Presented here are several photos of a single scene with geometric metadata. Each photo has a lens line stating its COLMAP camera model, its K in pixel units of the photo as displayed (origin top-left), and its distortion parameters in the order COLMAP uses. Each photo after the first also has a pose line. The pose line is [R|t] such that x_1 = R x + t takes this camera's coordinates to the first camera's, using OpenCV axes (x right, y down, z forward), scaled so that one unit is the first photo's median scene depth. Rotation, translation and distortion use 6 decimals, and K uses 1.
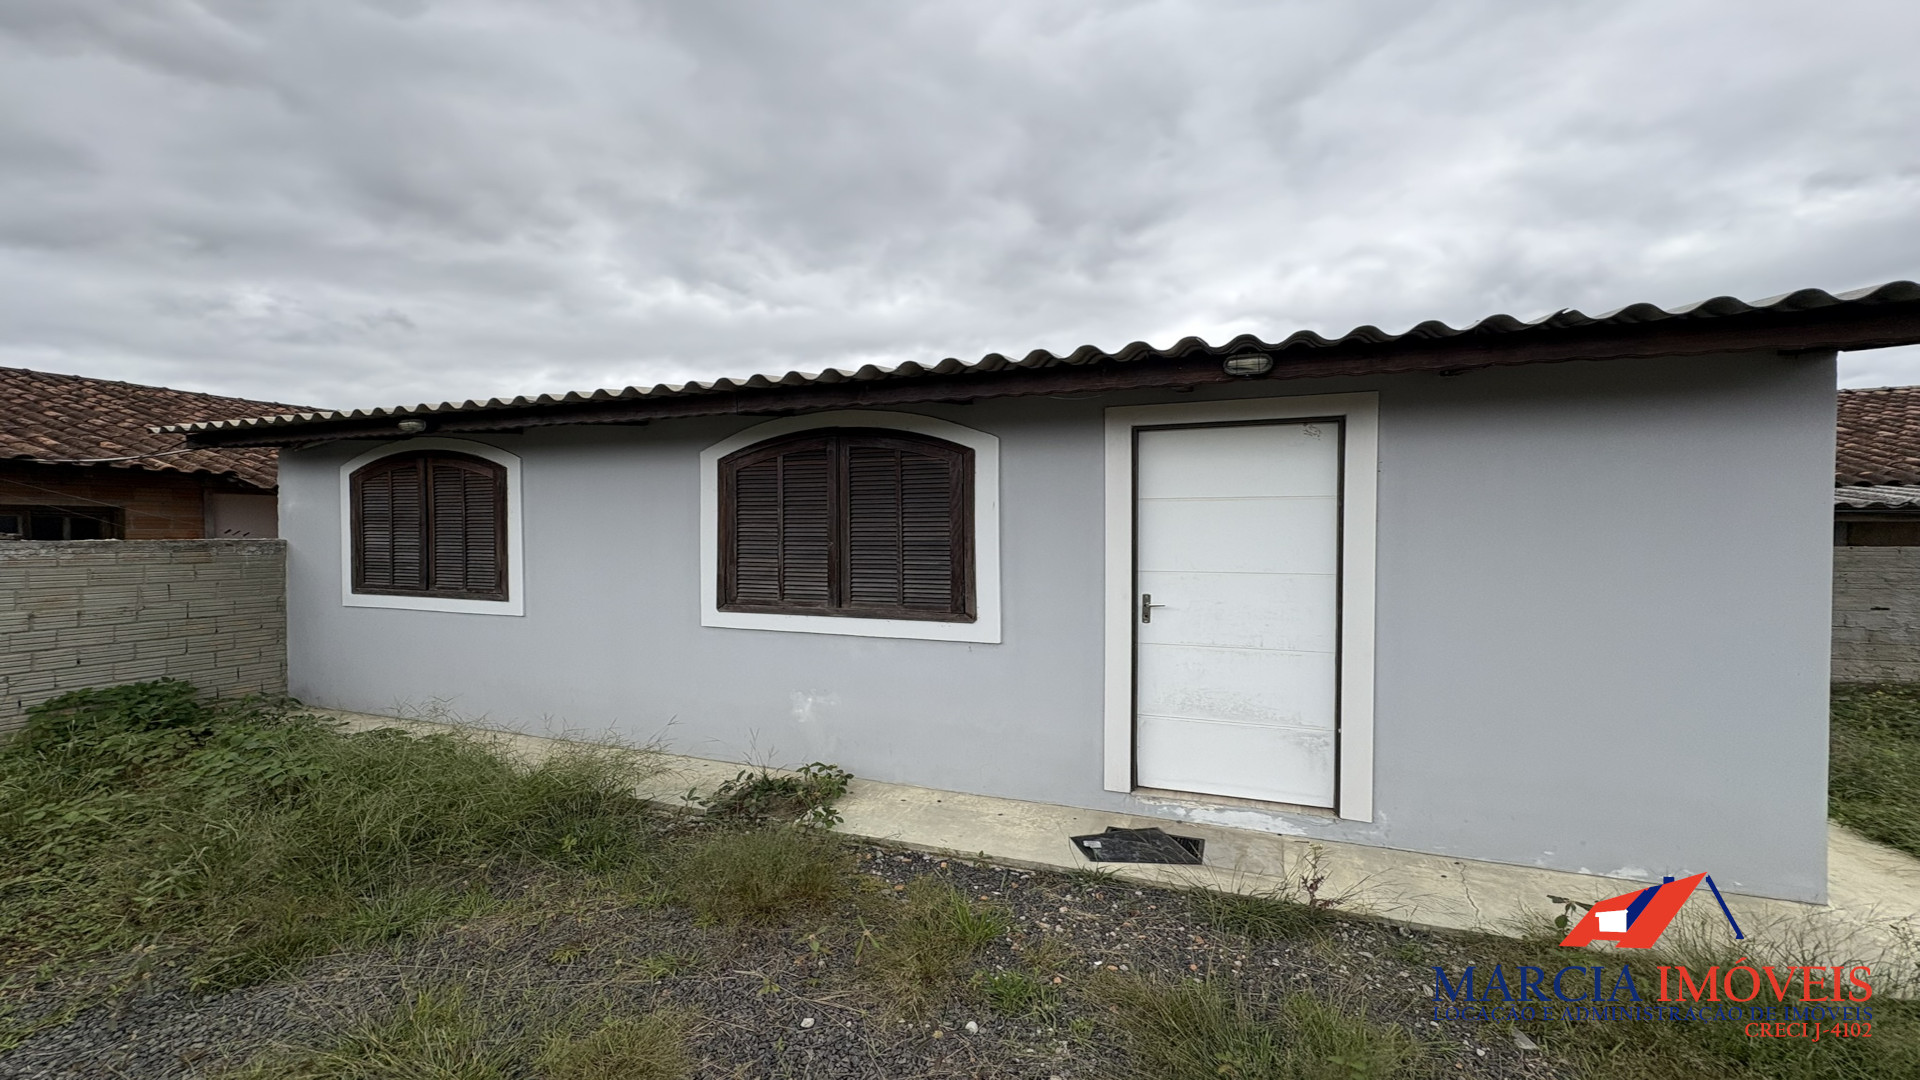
lens RADIAL K [[775.2, 0, 960.0], [0, 775.2, 540.0], [0, 0, 1]] dist [0.001286, 0.000320]
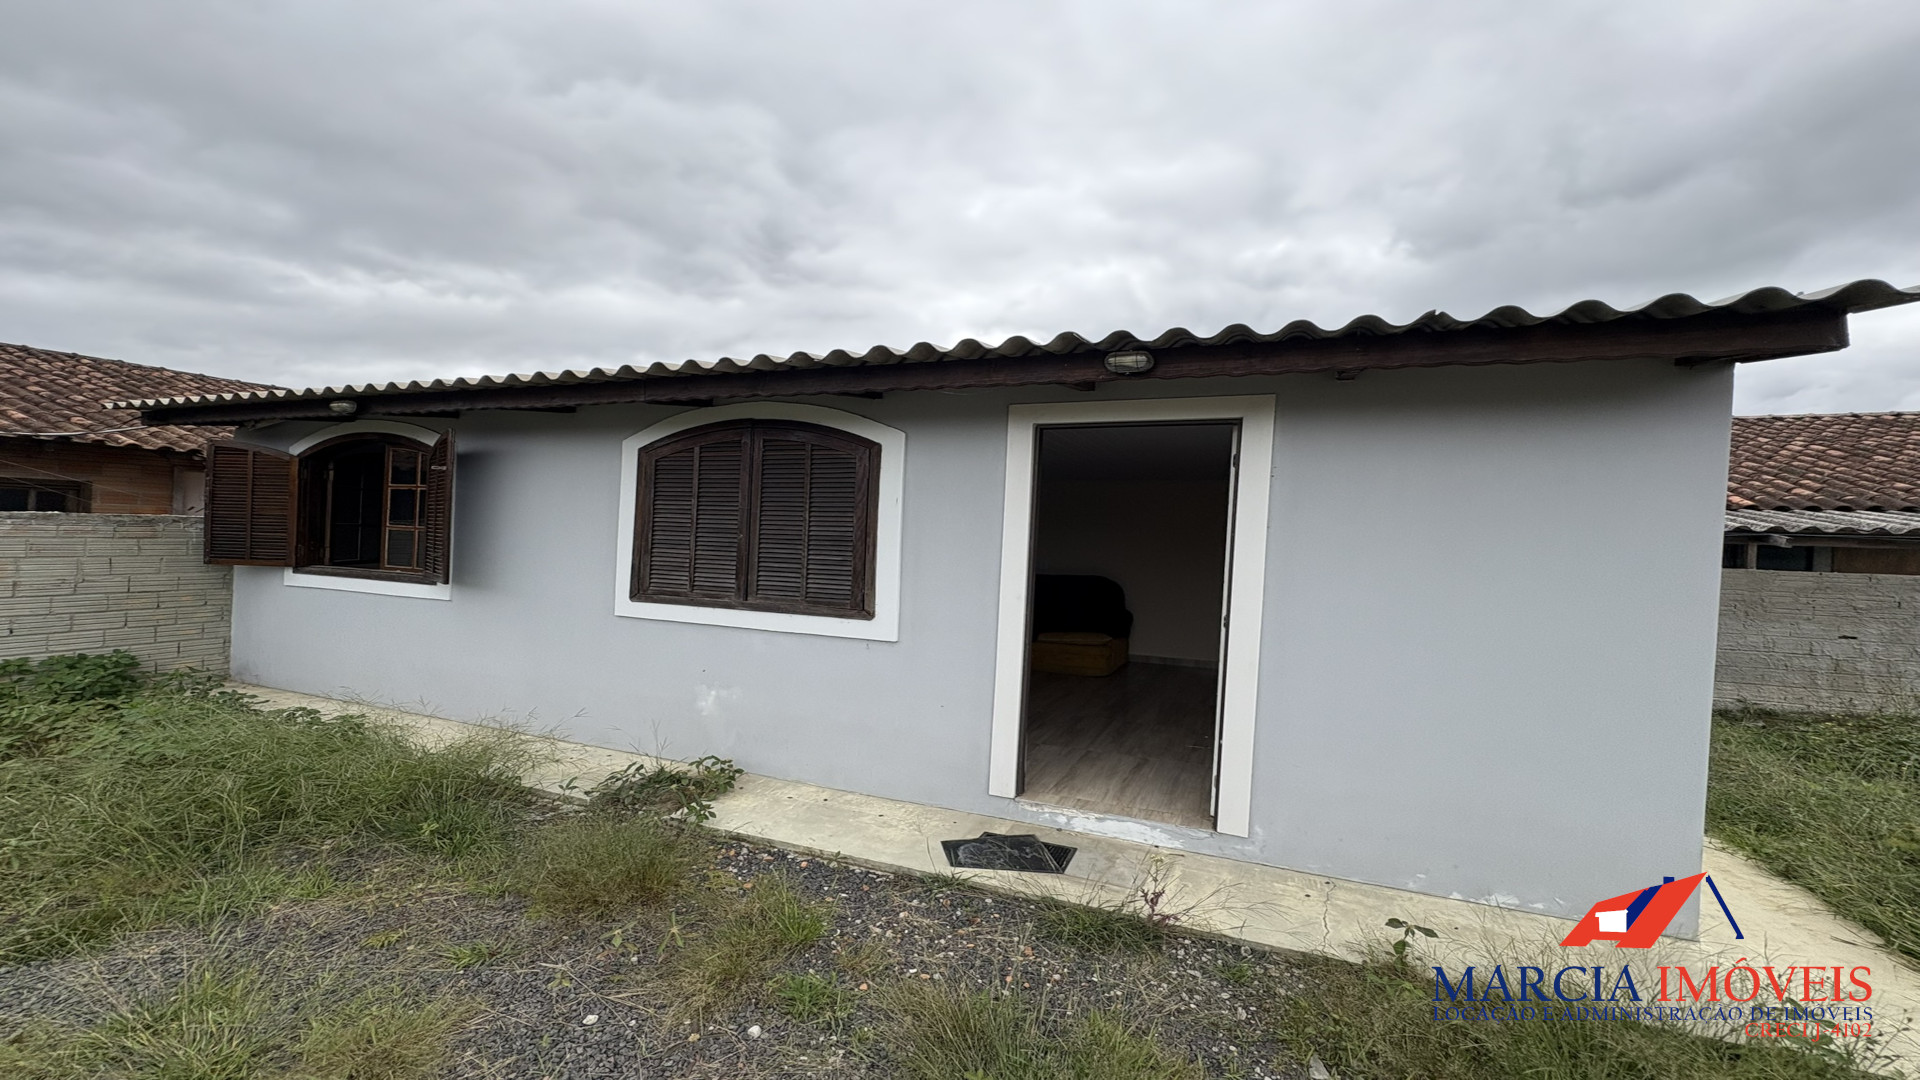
lens RADIAL K [[775.2, 0, 960.0], [0, 775.2, 540.0], [0, 0, 1]] dist [0.001286, 0.000320]
pose [[0.999341, 0.029909, -0.020576, 0.158122], [-0.029983, 0.999545, -0.003304, 0.005701], [0.020468, 0.003919, 0.999783, 0.019431]]
